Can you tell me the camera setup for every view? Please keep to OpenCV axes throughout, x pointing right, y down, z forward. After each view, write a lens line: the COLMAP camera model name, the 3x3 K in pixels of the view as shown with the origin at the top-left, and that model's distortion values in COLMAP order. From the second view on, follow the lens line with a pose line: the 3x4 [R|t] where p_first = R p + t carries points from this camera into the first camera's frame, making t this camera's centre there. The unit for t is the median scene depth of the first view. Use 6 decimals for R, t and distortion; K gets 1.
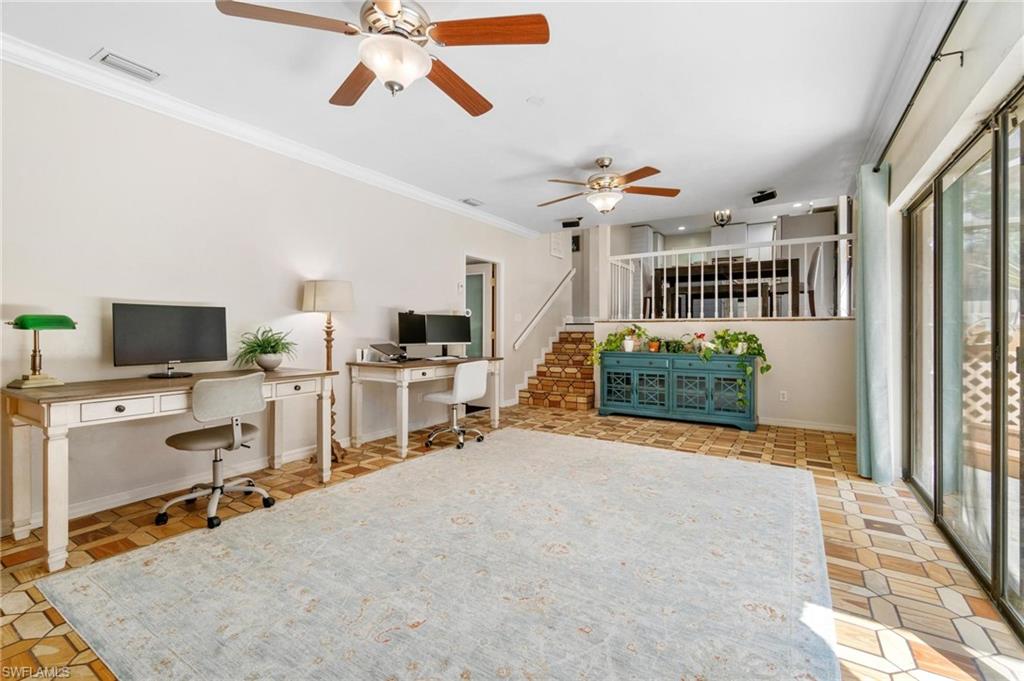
lens RADIAL K [[440.5, 0, 509.9], [0, 440.5, 333.6], [0, 0, 1]] dist [-0.000538, 0.000357]
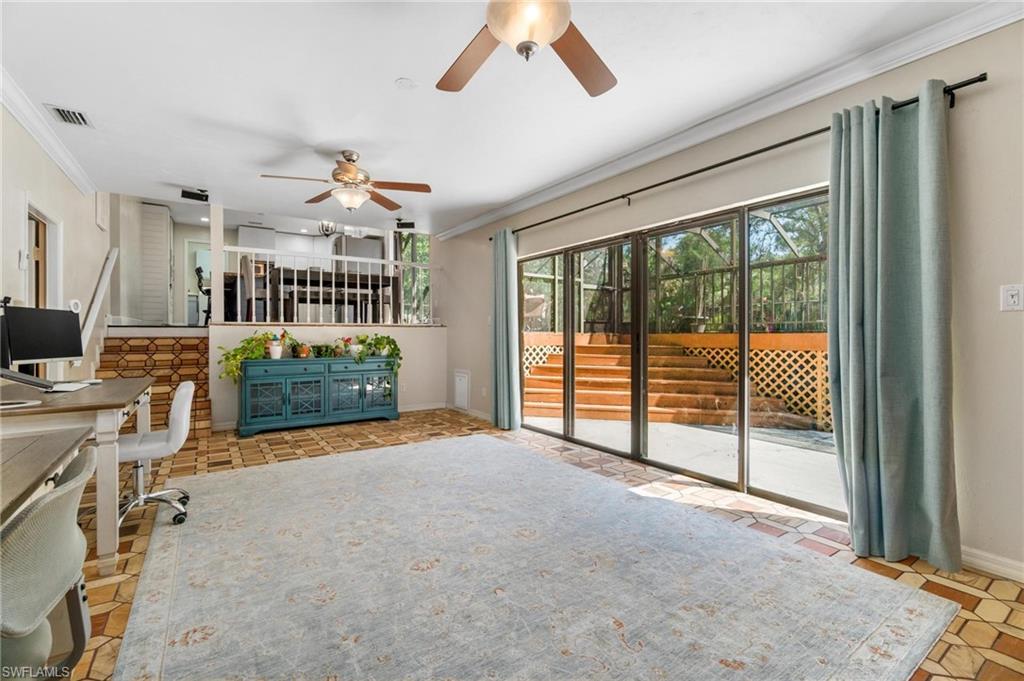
lens RADIAL K [[440.5, 0, 485.5], [0, 440.5, 334.8], [0, 0, 1]] dist [-0.000538, 0.000357]
pose [[0.417628, -0.002813, 0.908614, -0.561004], [0.009672, 0.999952, -0.001350, -0.003837], [-0.908567, 0.009352, 0.417635, 0.375948]]
